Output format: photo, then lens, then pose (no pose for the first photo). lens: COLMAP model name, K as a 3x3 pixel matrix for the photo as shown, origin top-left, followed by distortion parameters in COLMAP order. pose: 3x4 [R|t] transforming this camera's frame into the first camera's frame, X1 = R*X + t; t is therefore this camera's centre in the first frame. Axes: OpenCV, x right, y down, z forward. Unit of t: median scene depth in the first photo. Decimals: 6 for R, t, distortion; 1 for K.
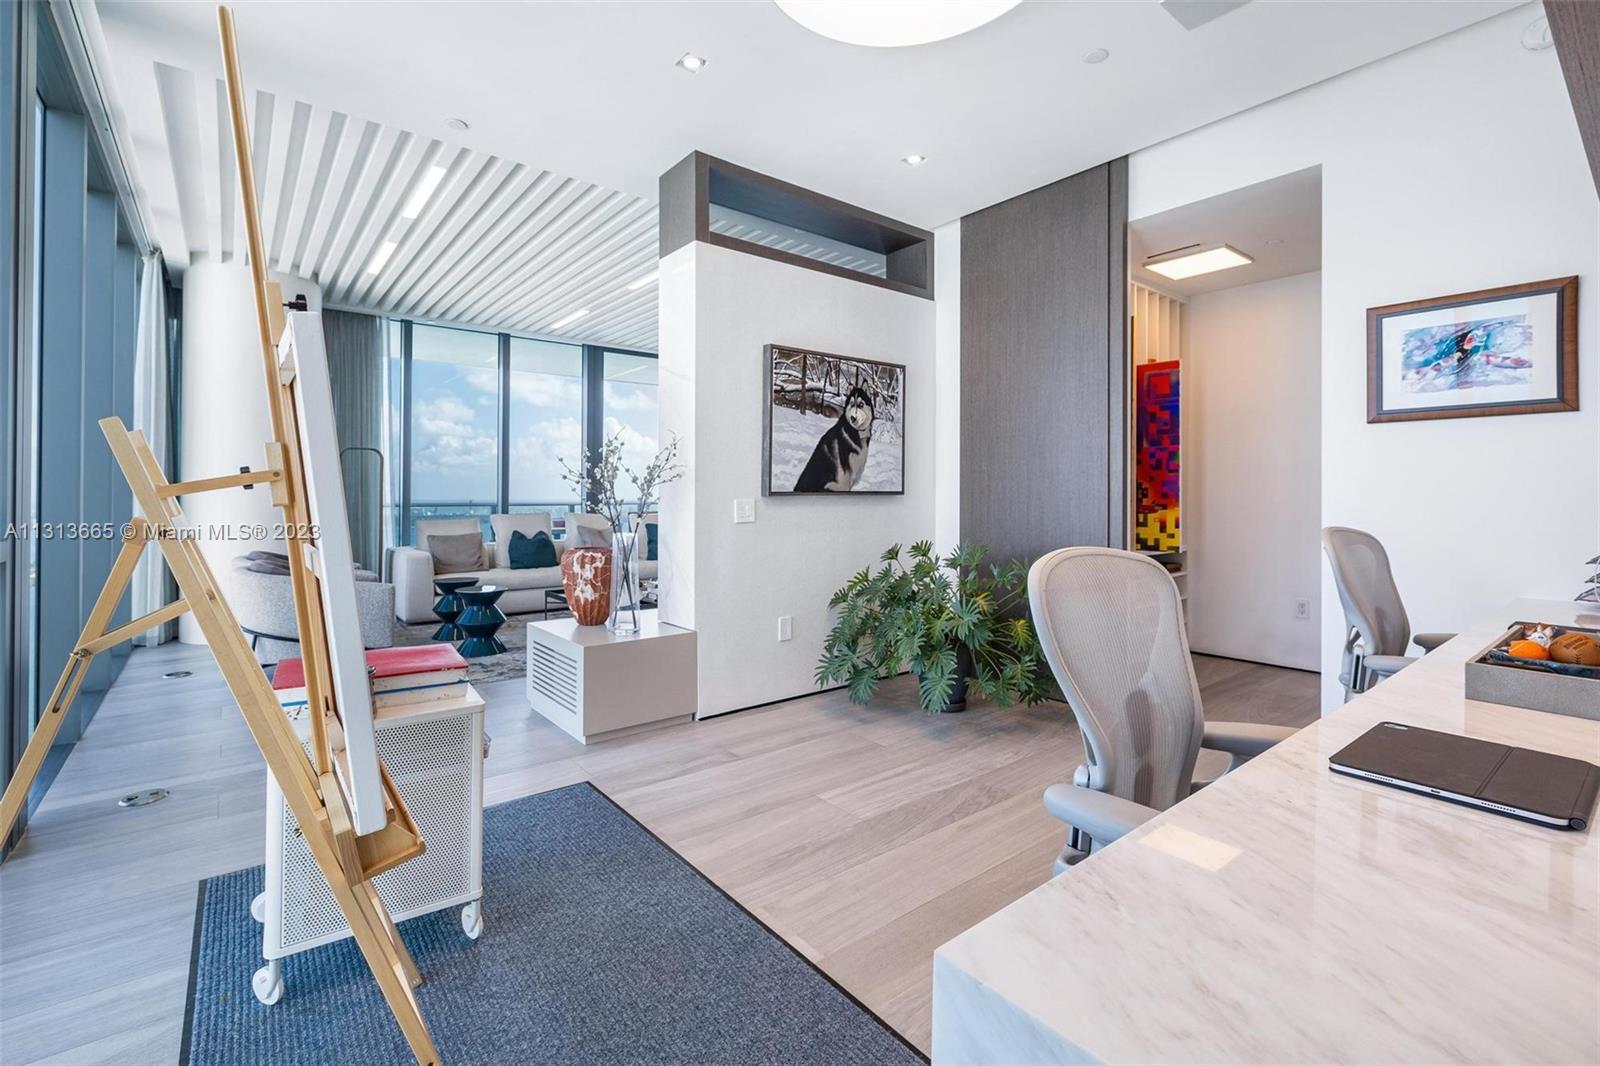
lens RADIAL K [[687.3, 0, 762.4], [0, 687.3, 483.1], [0, 0, 1]] dist [-0.009555, 0.000290]
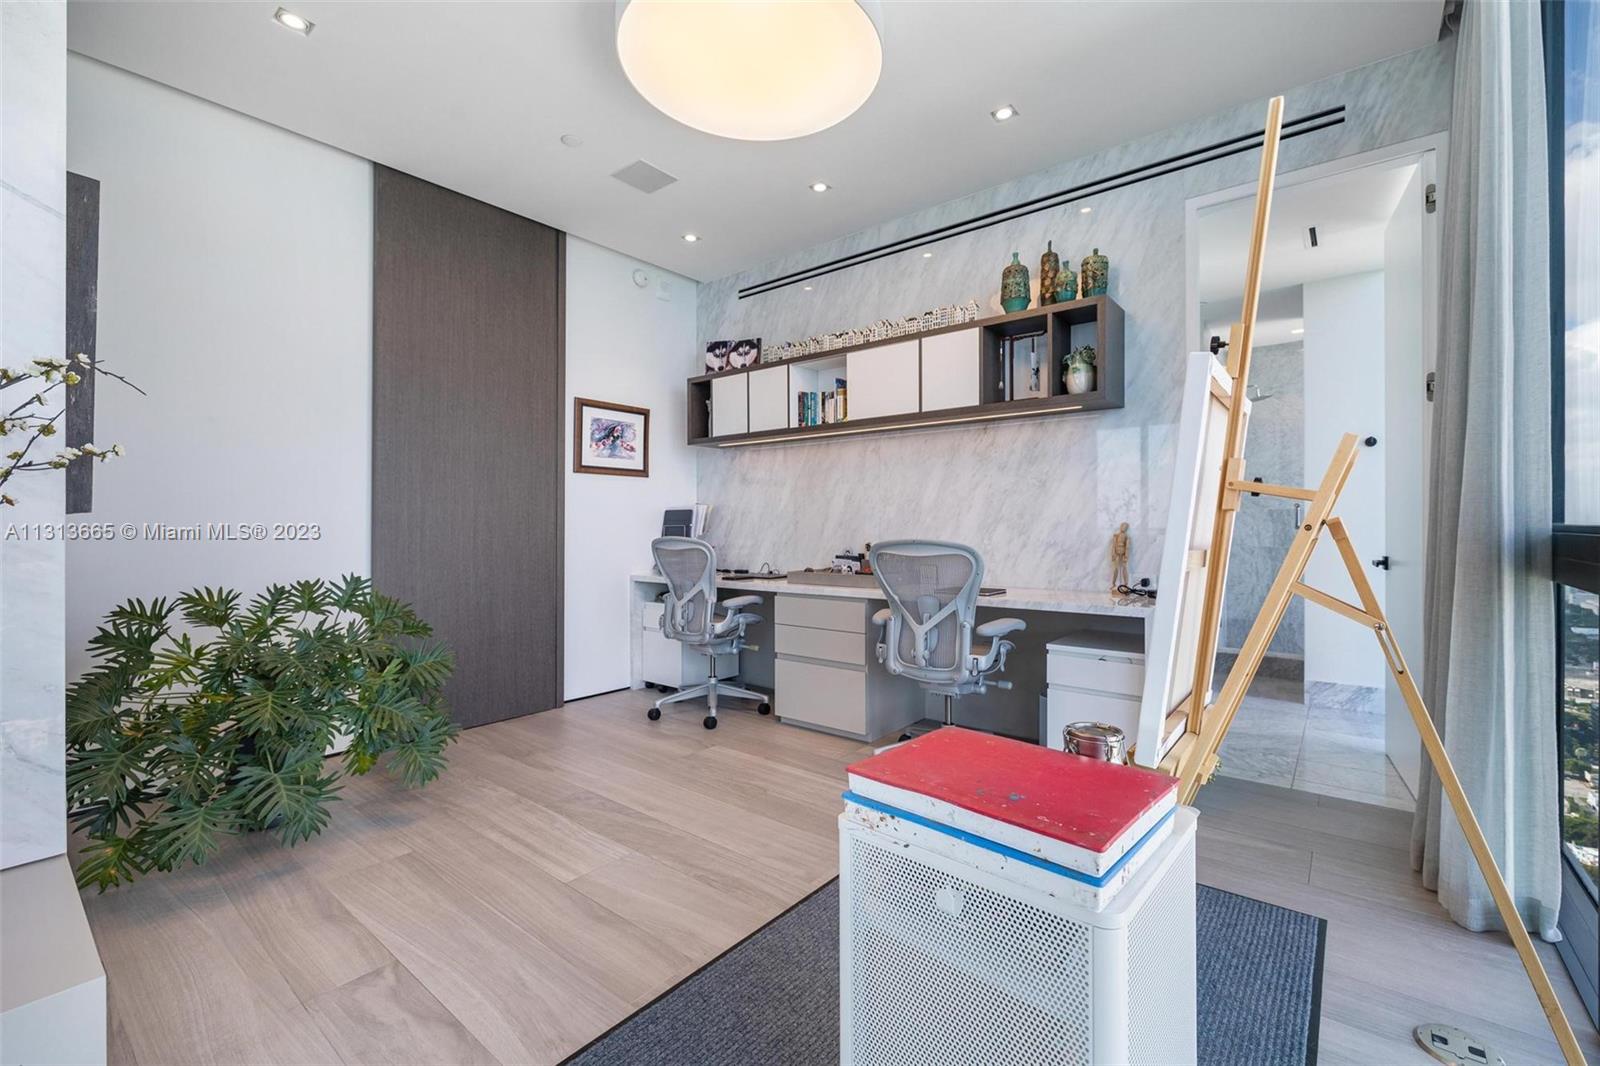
lens RADIAL K [[687.3, 0, 798.8], [0, 687.3, 534.2], [0, 0, 1]] dist [-0.009555, 0.000290]
pose [[-0.236174, -0.007237, 0.971684, -0.752281], [-0.006844, 0.999960, 0.005784, 0.039673], [-0.971687, -0.005284, -0.236214, 0.913157]]
